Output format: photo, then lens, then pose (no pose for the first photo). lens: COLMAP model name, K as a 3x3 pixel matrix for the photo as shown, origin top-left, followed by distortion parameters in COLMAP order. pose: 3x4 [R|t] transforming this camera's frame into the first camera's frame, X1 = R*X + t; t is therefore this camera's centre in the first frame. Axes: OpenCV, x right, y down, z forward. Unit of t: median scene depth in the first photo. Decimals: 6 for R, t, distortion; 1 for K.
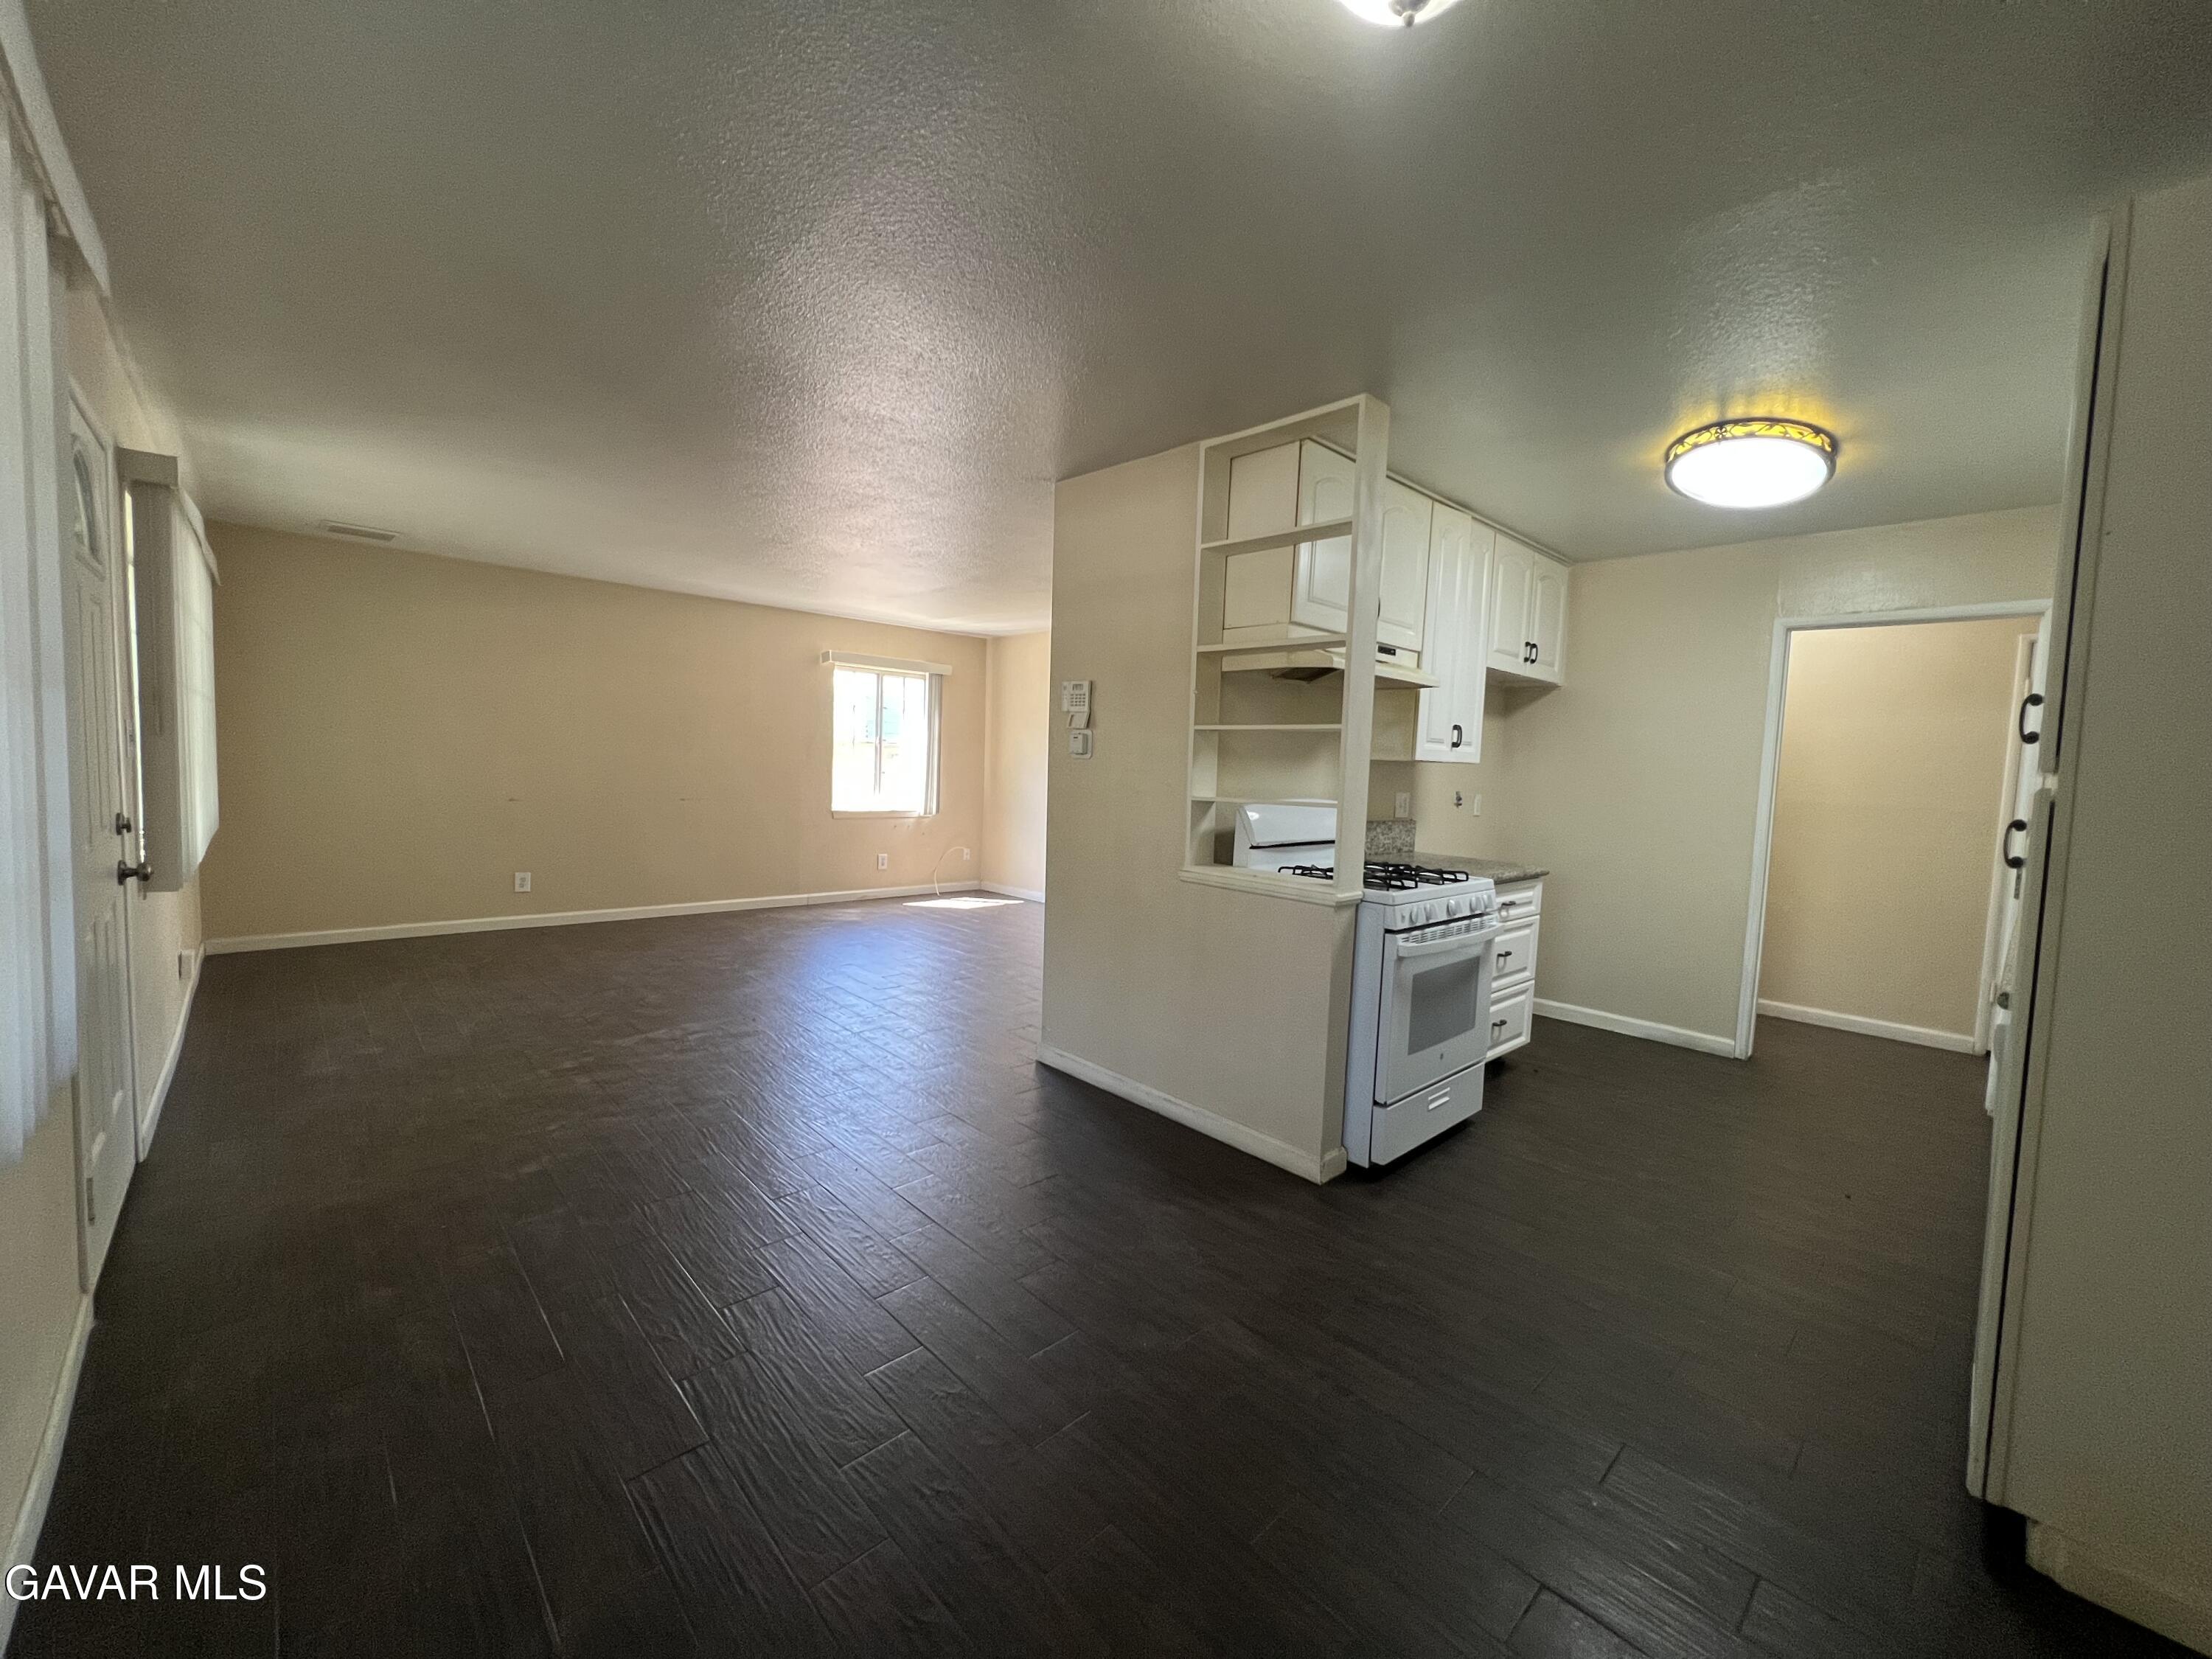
lens RADIAL K [[884.9, 0, 1098.1], [0, 884.9, 821.6], [0, 0, 1]] dist [-0.002441, 0.001539]
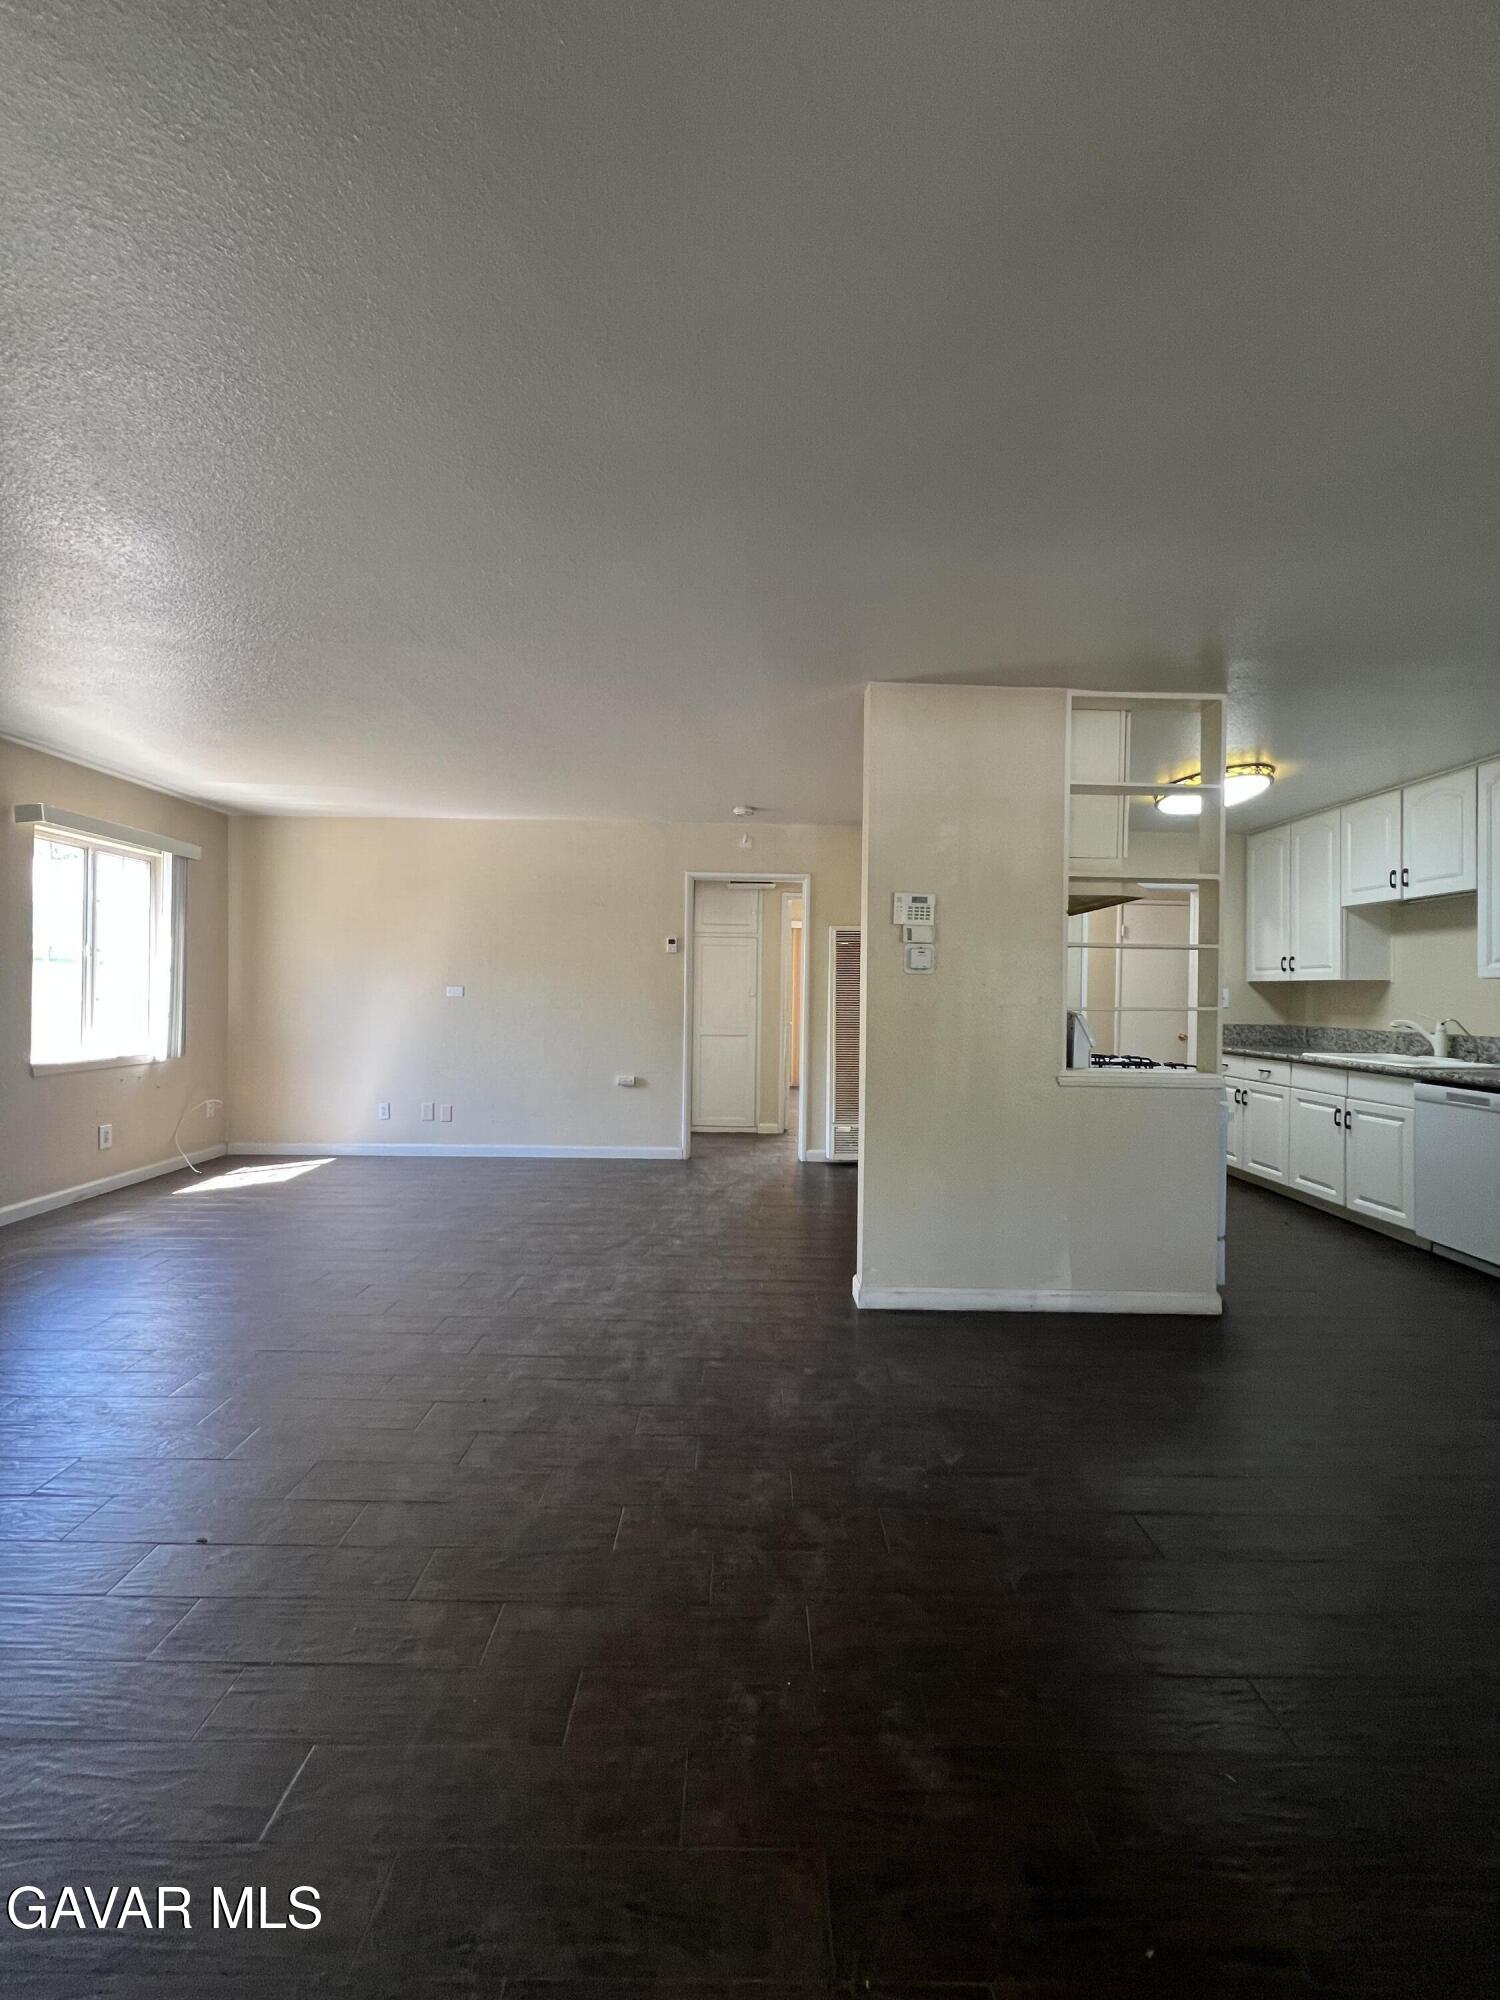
lens RADIAL K [[800.1, 0, 754.4], [0, 800.1, 994.6], [0, 0, 1]] dist [-0.002441, 0.001539]
pose [[0.673906, -0.029858, 0.738213, -0.793275], [0.060061, 0.998090, -0.014461, -0.048351], [-0.736371, 0.054083, 0.674412, 0.555395]]
